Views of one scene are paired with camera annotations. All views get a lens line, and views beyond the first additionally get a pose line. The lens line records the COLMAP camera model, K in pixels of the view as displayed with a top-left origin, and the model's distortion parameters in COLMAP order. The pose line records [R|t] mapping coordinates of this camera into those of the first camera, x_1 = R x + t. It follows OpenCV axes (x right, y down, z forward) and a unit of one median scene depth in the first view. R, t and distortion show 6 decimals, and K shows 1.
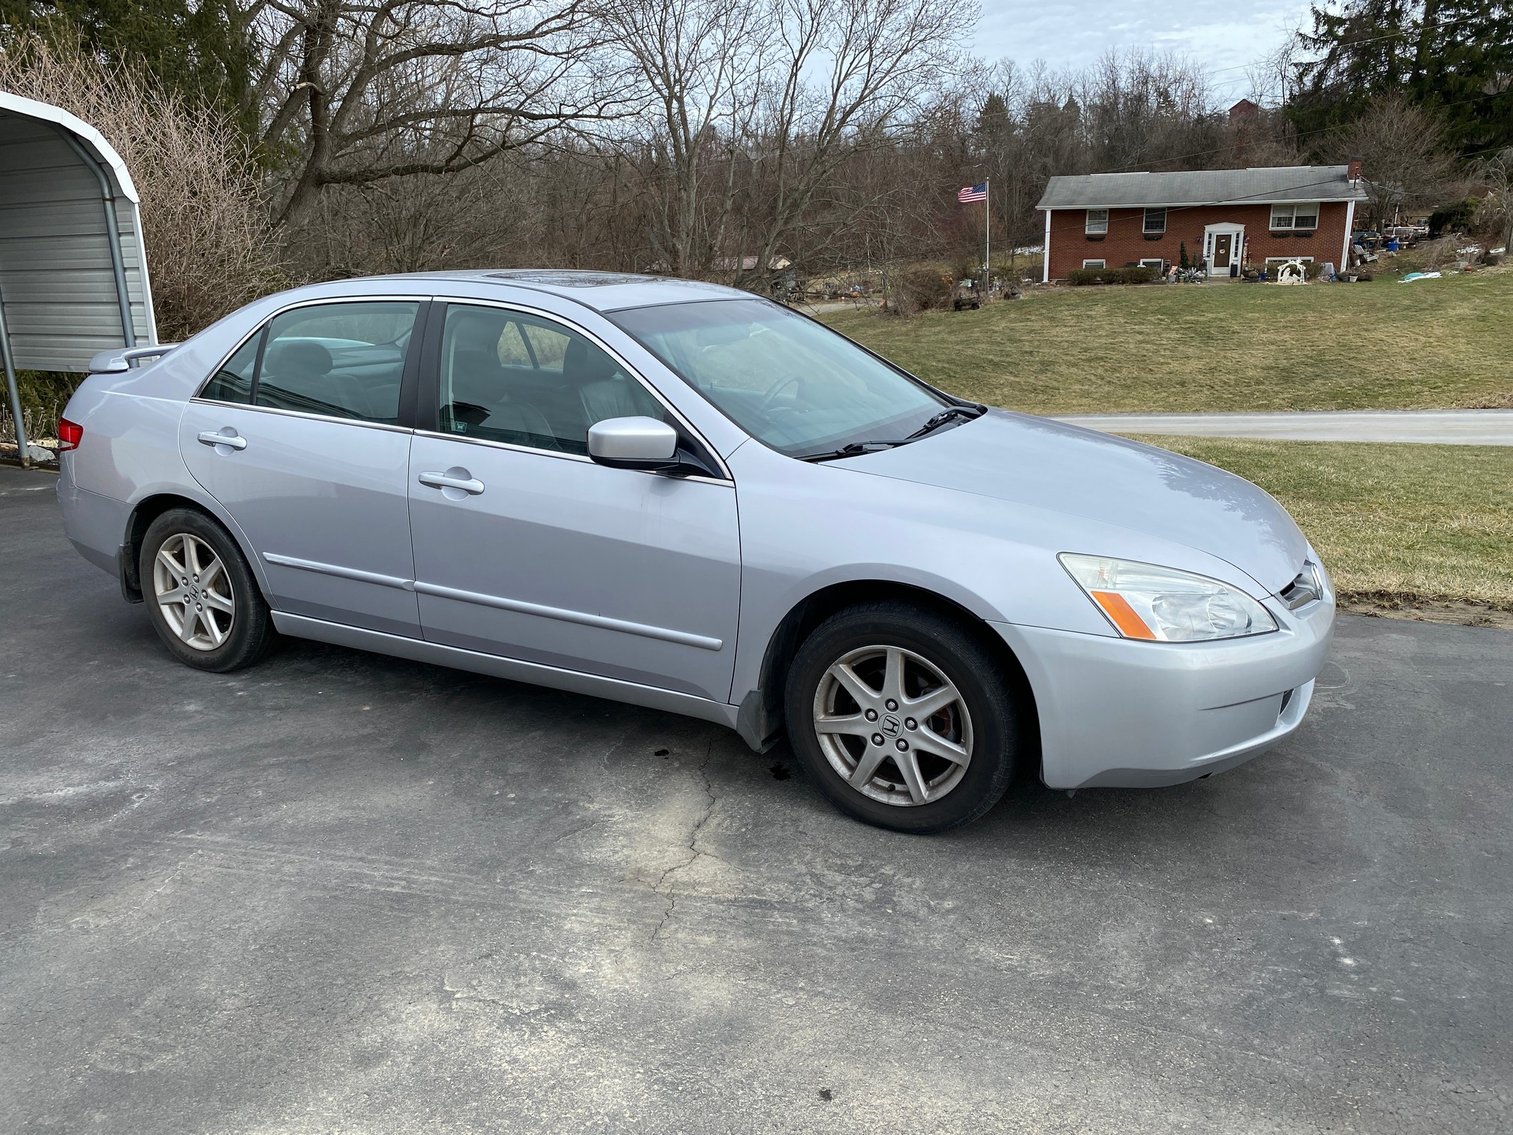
lens RADIAL K [[1145.2, 0, 752.3], [0, 1145.2, 564.0], [0, 0, 1]] dist [0.019464, -0.014893]
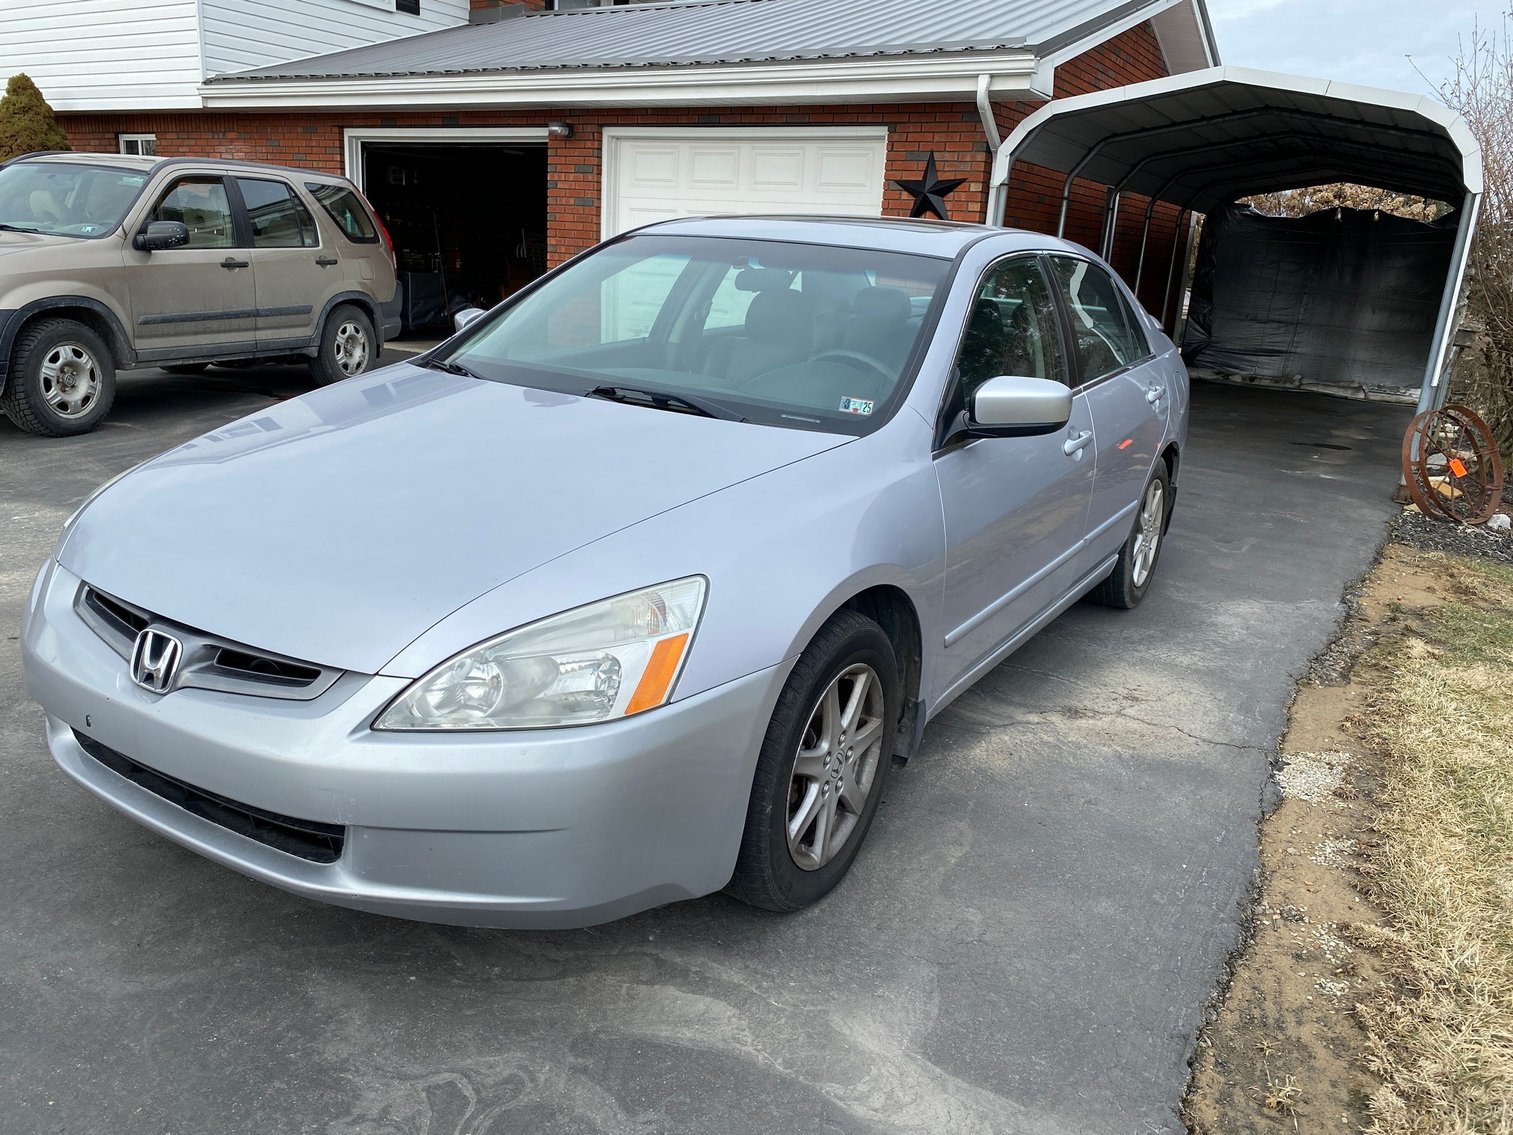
lens RADIAL K [[1145.2, 0, 750.9], [0, 1145.2, 568.1], [0, 0, 1]] dist [0.019464, -0.014893]
pose [[-0.049825, 0.287342, -0.956531, 1.197746], [-0.325528, 0.900750, 0.287542, -0.355739], [0.944219, 0.325705, 0.048658, 1.457978]]
